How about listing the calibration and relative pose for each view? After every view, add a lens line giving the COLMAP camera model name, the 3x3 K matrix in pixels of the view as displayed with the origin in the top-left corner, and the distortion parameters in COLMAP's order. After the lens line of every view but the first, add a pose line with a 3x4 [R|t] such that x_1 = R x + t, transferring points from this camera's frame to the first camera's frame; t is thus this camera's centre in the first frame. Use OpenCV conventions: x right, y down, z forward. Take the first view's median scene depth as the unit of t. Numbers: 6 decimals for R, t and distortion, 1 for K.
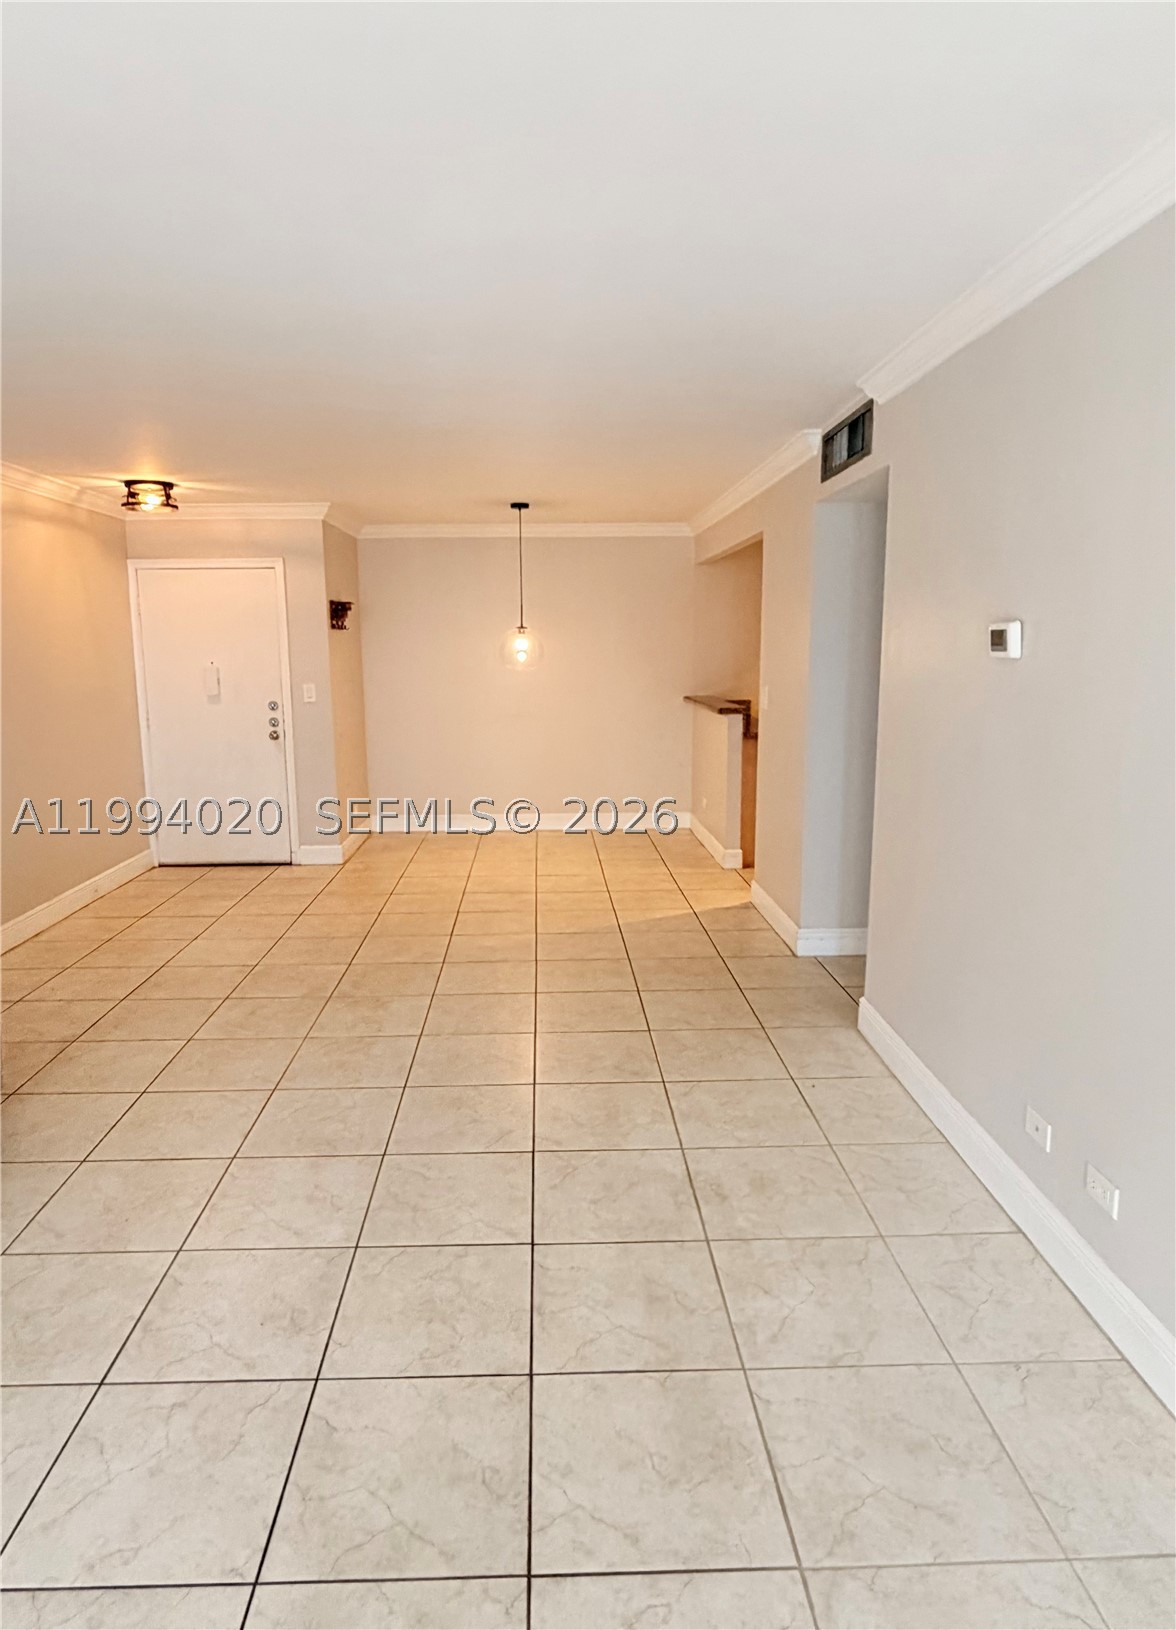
lens RADIAL K [[984.3, 0, 577.7], [0, 984.3, 816.8], [0, 0, 1]] dist [-0.003504, -0.001647]
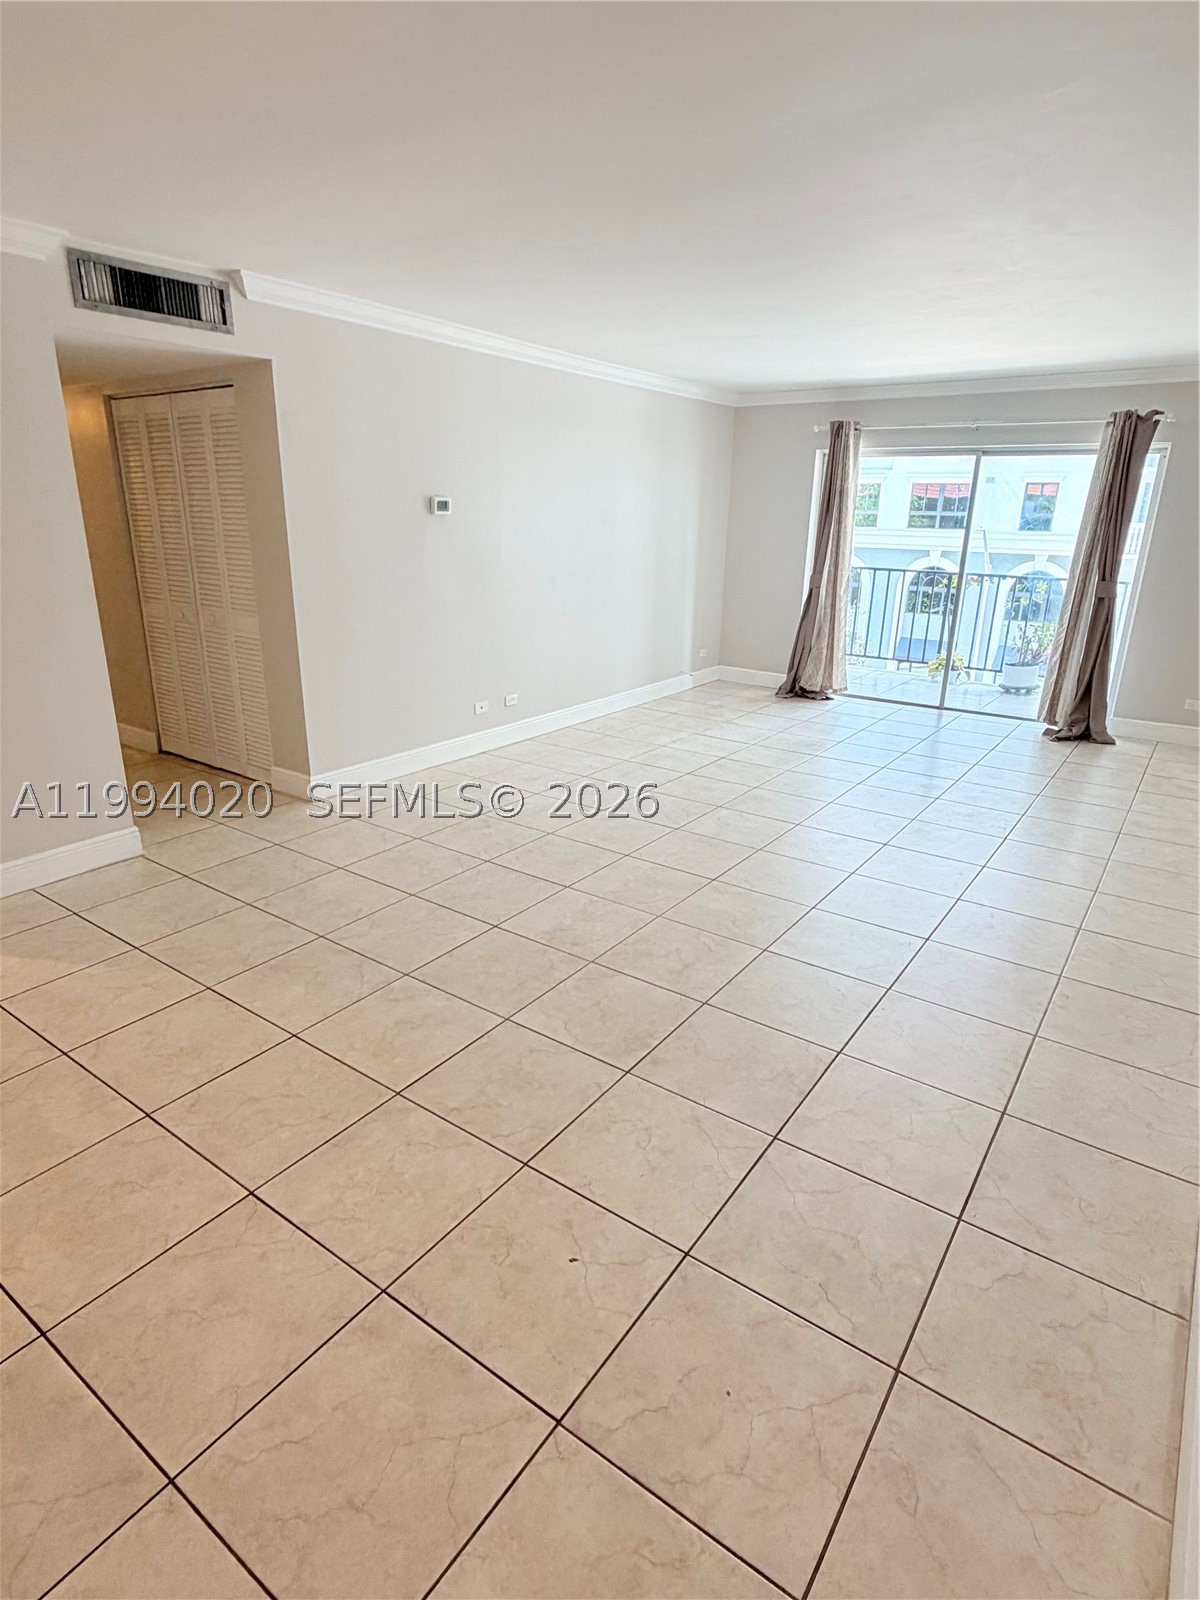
lens RADIAL K [[865.9, 0, 591.9], [0, 865.9, 800.1], [0, 0, 1]] dist [0.002612, -0.002173]
pose [[-0.792765, -0.192211, 0.578428, -0.766874], [0.102519, 0.893411, 0.437386, -0.290649], [-0.600844, 0.406044, -0.688559, 1.733099]]
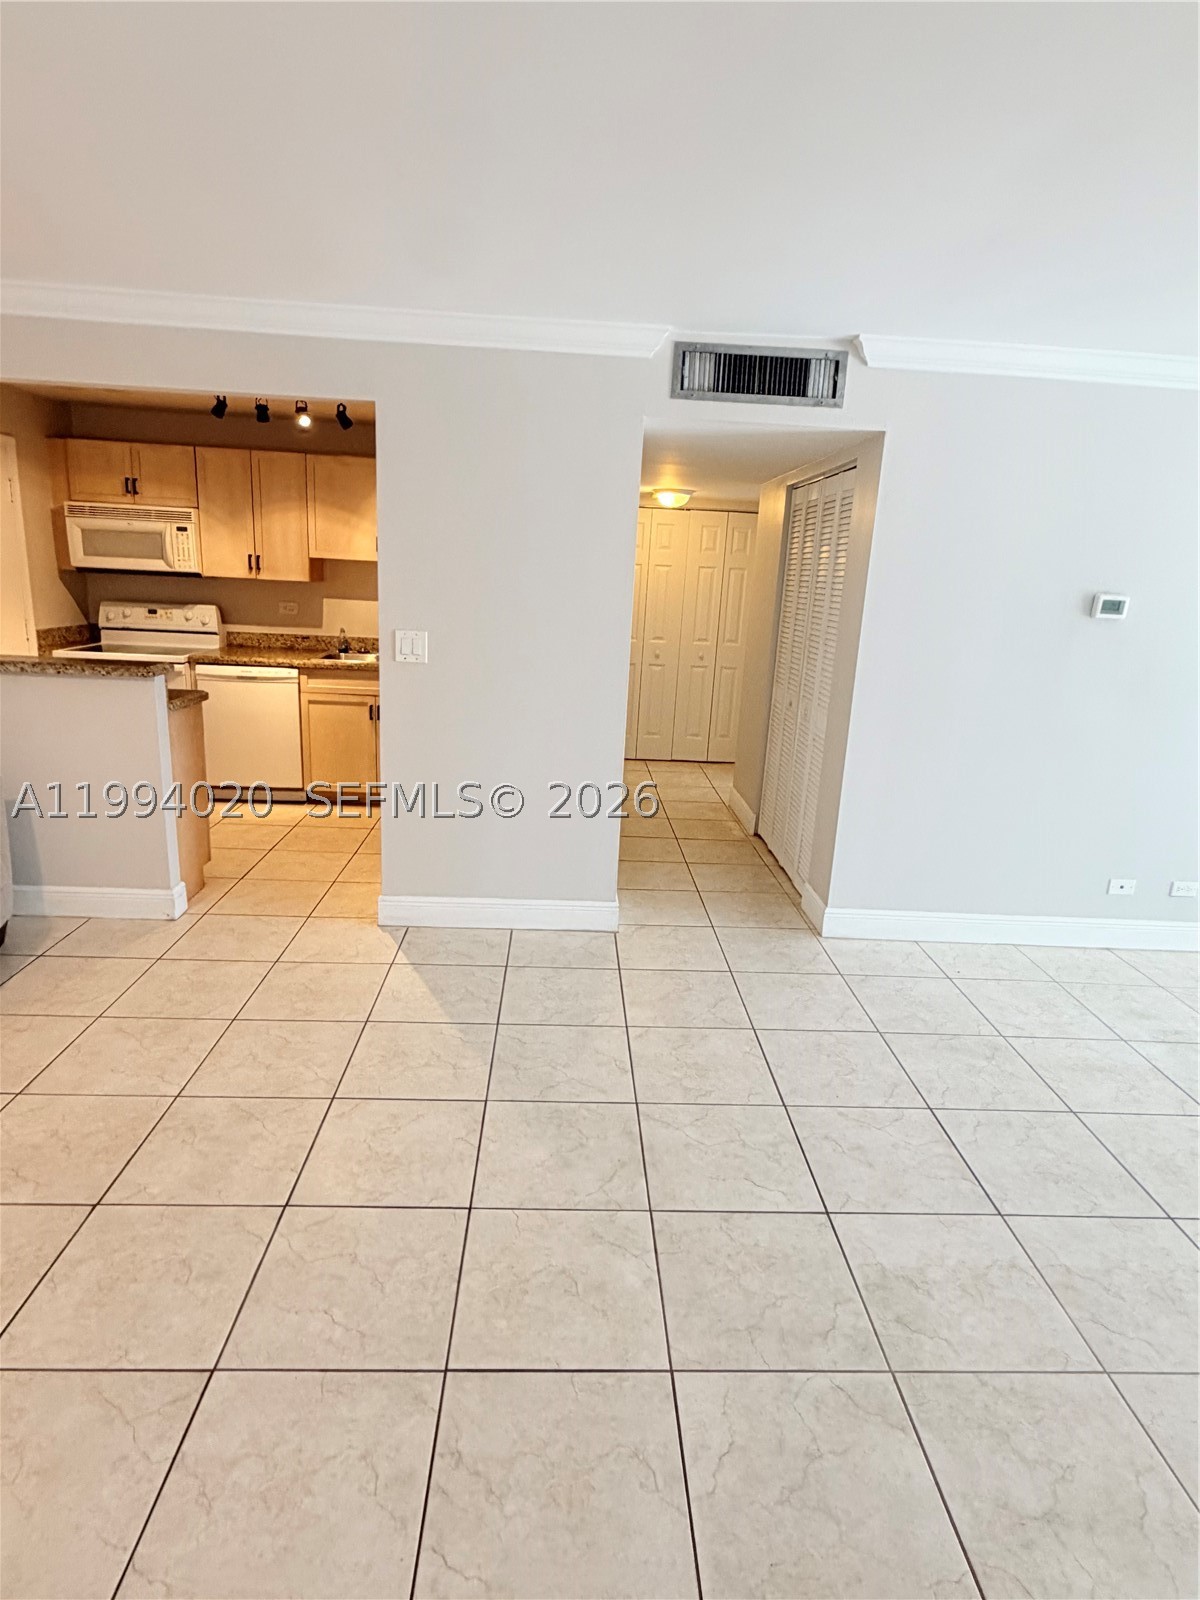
lens RADIAL K [[865.9, 0, 599.5], [0, 865.9, 795.2], [0, 0, 1]] dist [0.002612, -0.002173]
pose [[-0.008982, -0.237936, 0.971239, -0.705384], [0.123871, 0.963533, 0.237193, -0.231567], [-0.992258, 0.122439, 0.020819, 1.327713]]
